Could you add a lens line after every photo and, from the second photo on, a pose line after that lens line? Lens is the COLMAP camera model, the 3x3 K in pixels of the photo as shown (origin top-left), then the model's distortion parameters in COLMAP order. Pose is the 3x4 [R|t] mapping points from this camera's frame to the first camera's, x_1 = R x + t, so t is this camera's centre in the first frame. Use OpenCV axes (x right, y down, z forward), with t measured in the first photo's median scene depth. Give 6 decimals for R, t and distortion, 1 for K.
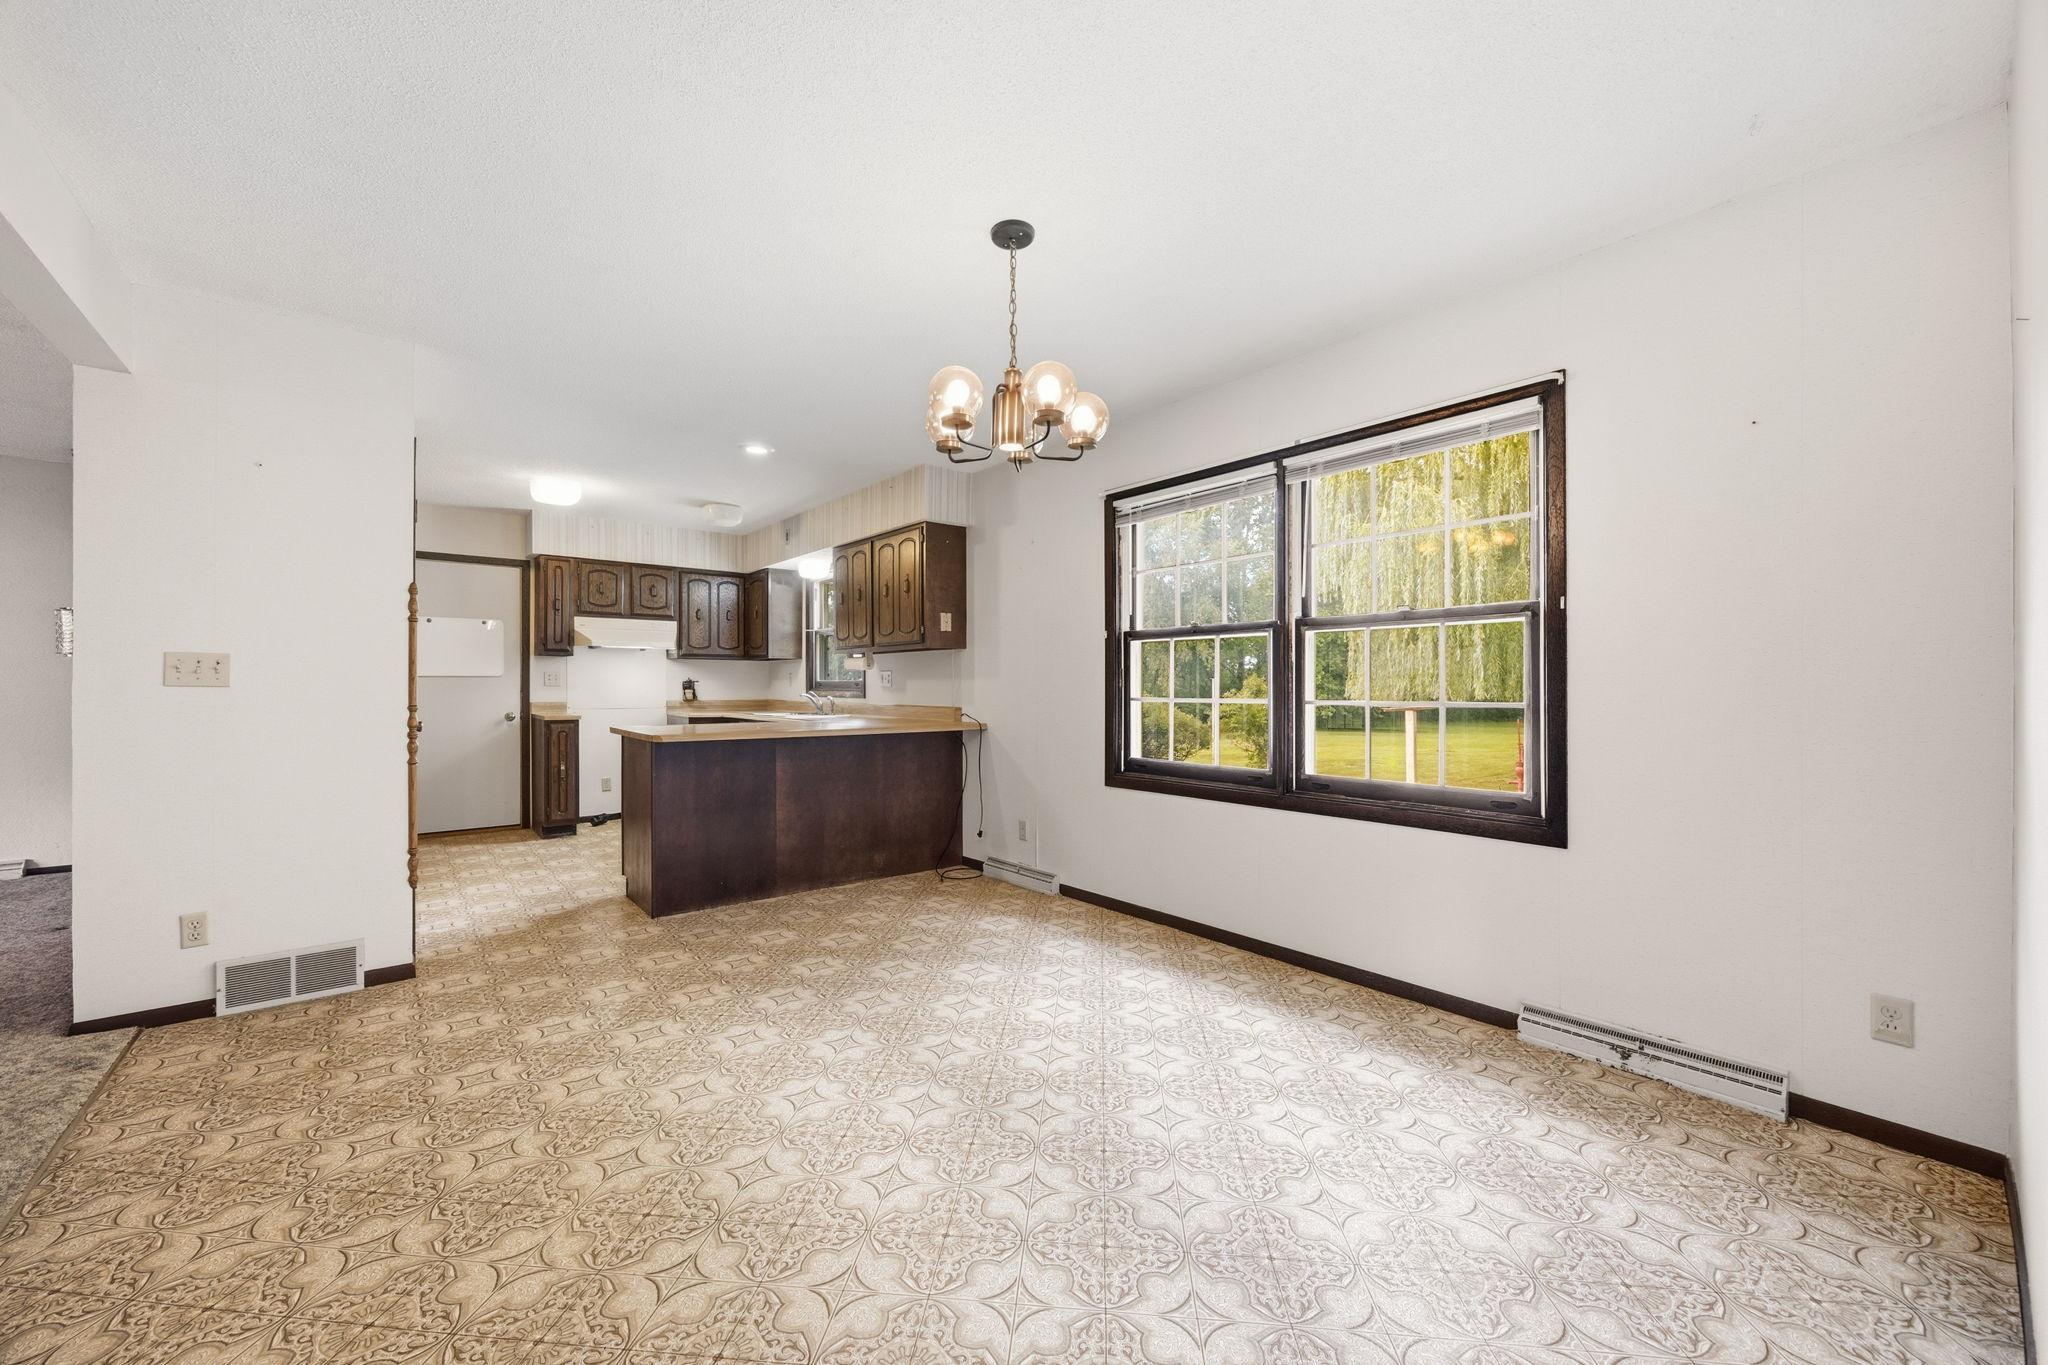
lens RADIAL K [[796.4, 0, 1024.0], [0, 796.4, 682.5], [0, 0, 1]] dist [0.013393, -0.000066]
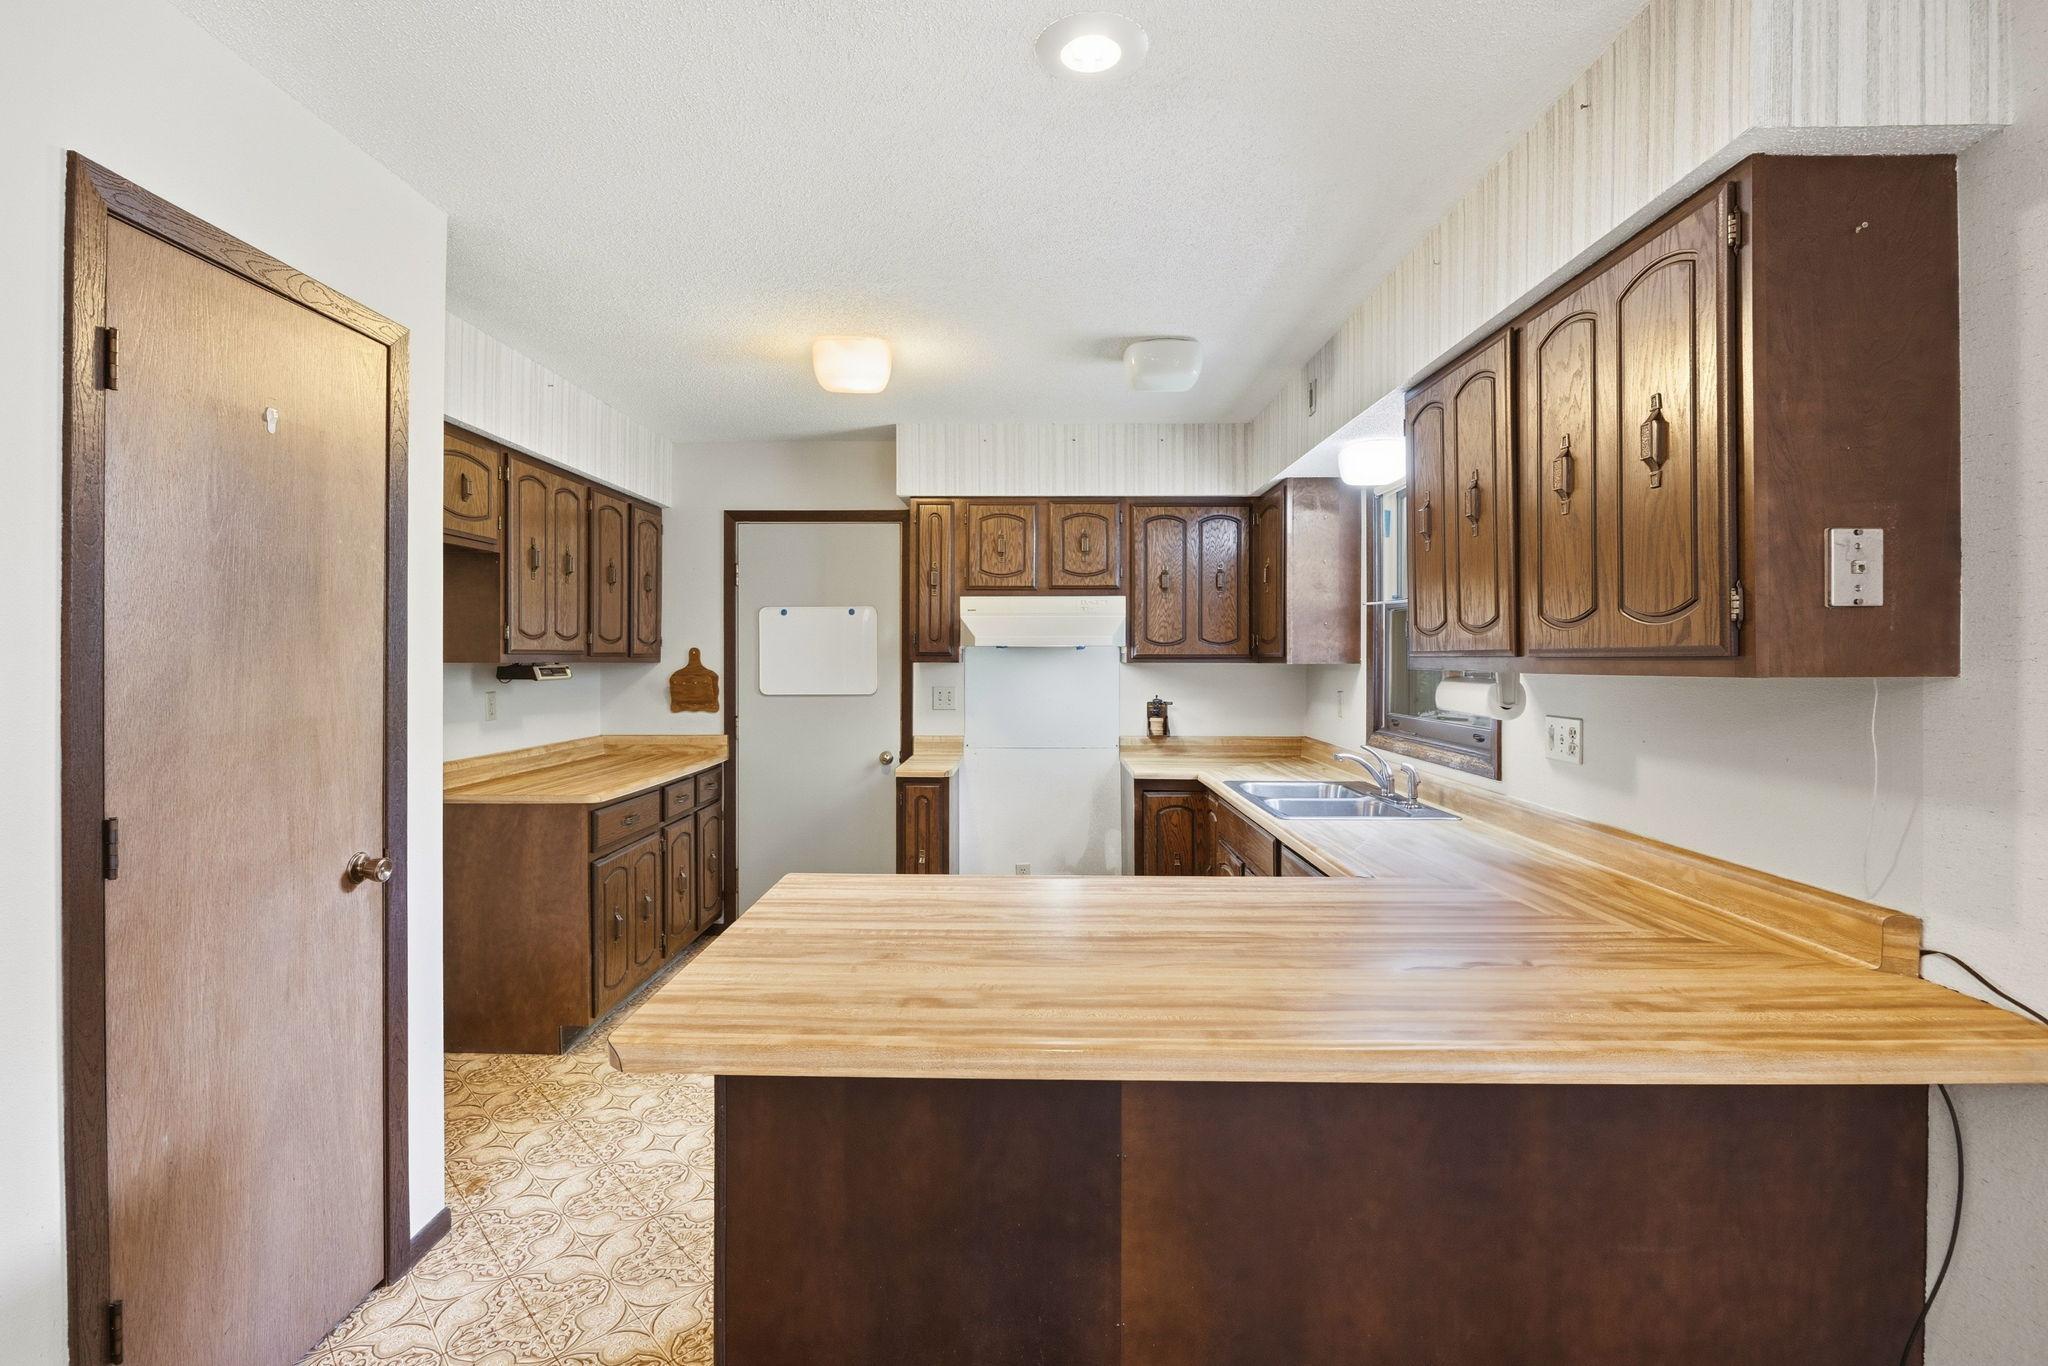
lens RADIAL K [[931.5, 0, 1002.4], [0, 931.5, 658.3], [0, 0, 1]] dist [-0.017293, -0.000361]
pose [[0.757763, 0.002561, -0.652525, -0.108954], [0.000150, 0.999992, 0.004099, -0.048551], [0.652530, -0.003204, 0.757756, 0.611868]]
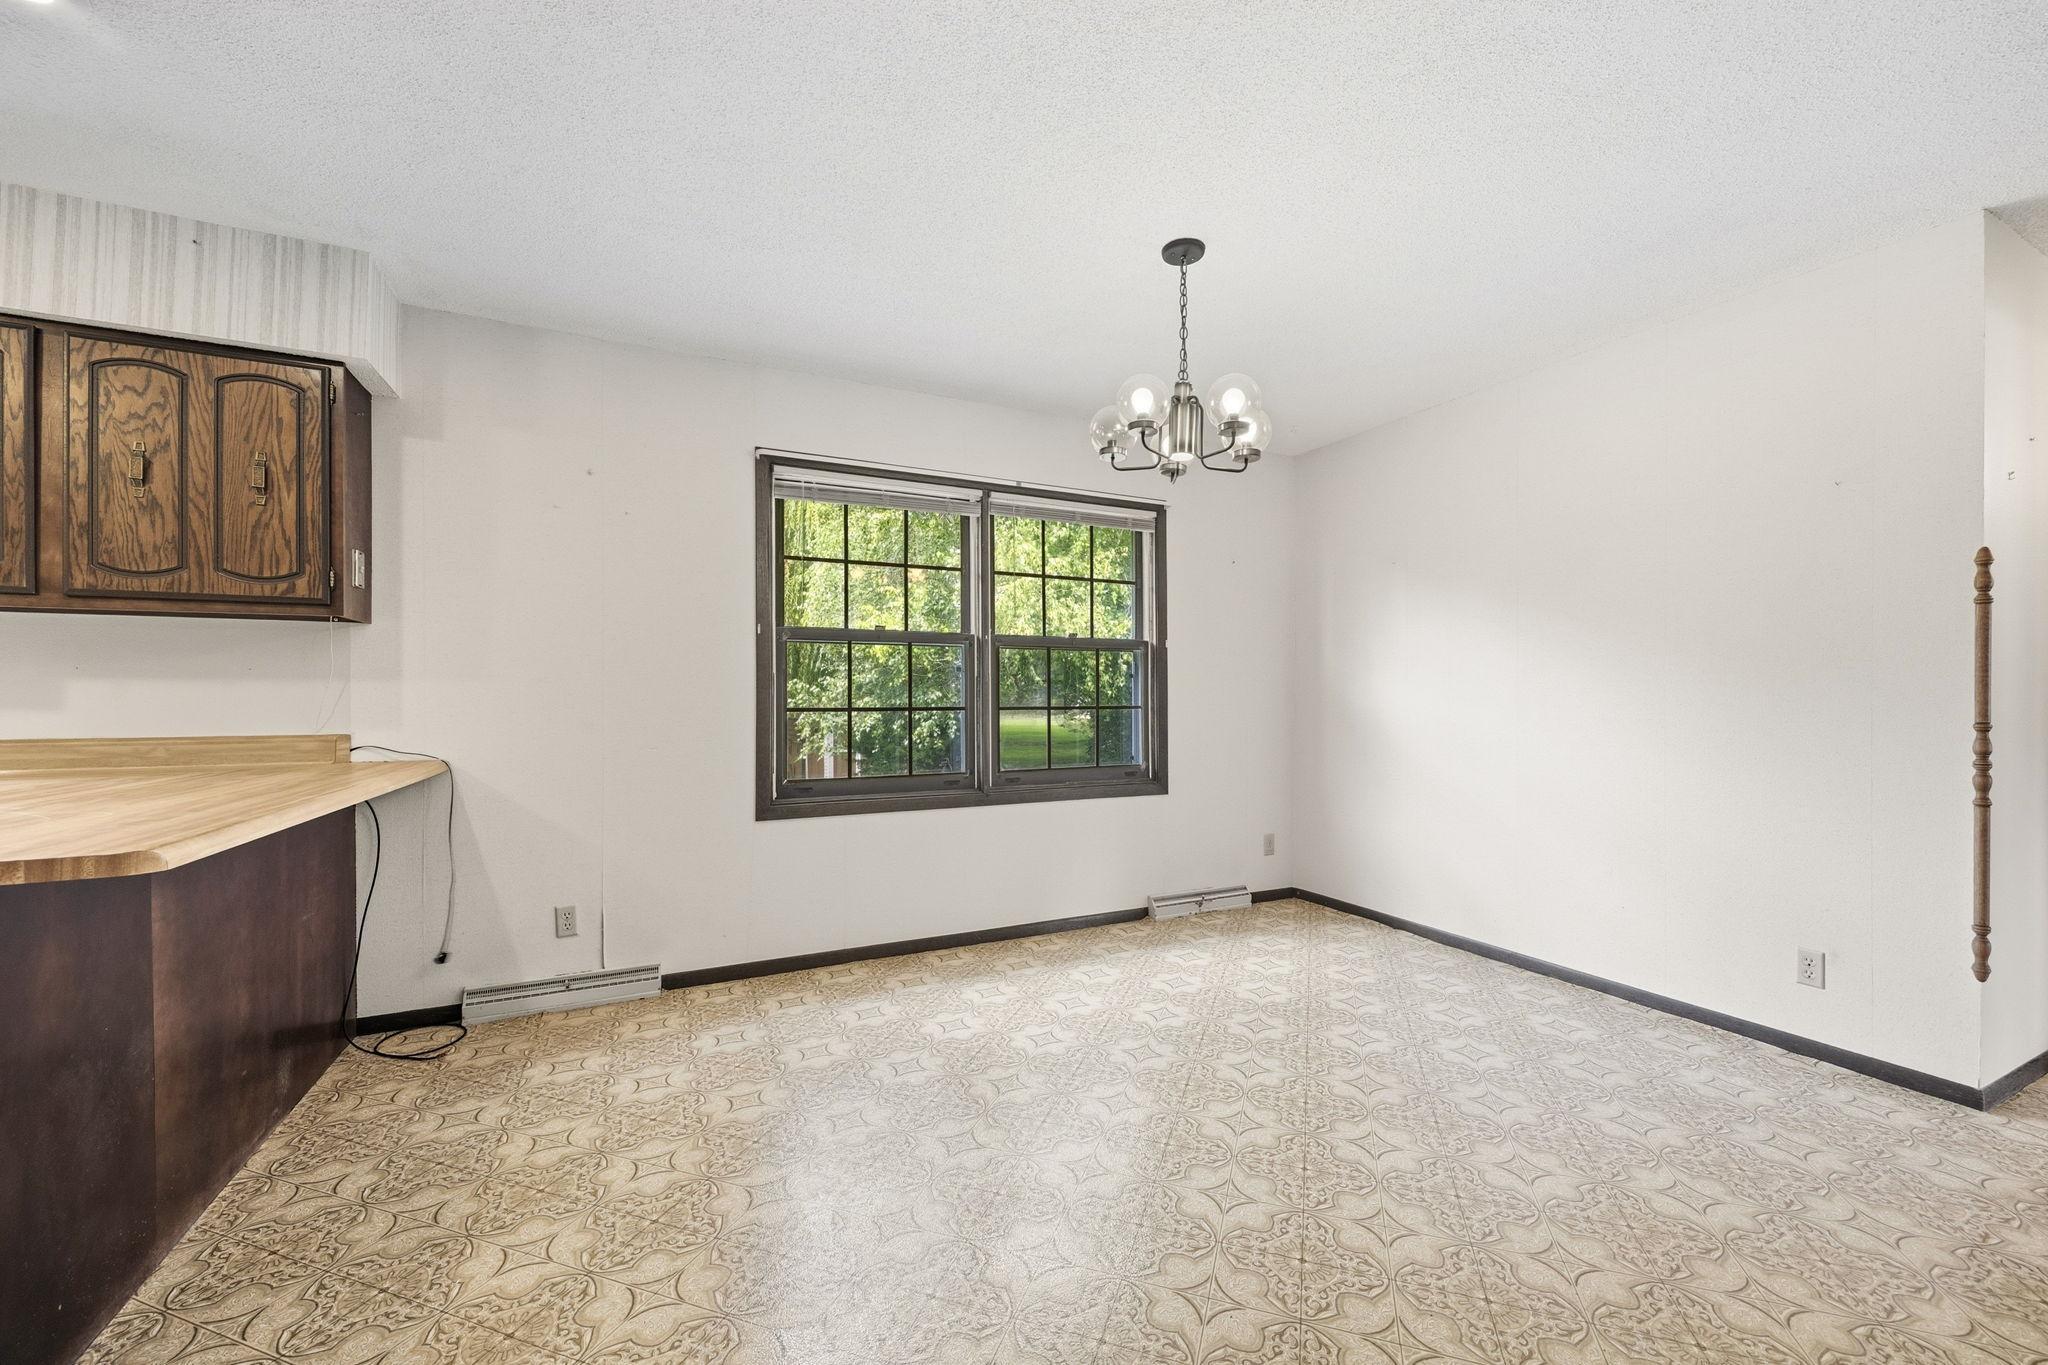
lens RADIAL K [[800.5, 0, 1031.1], [0, 800.5, 696.3], [0, 0, 1]] dist [-0.003181, -0.000485]
pose [[0.228844, 0.004745, 0.973452, -0.486144], [-0.002027, 0.999988, -0.004398, 0.007539], [-0.973461, -0.000967, 0.228851, 0.446704]]
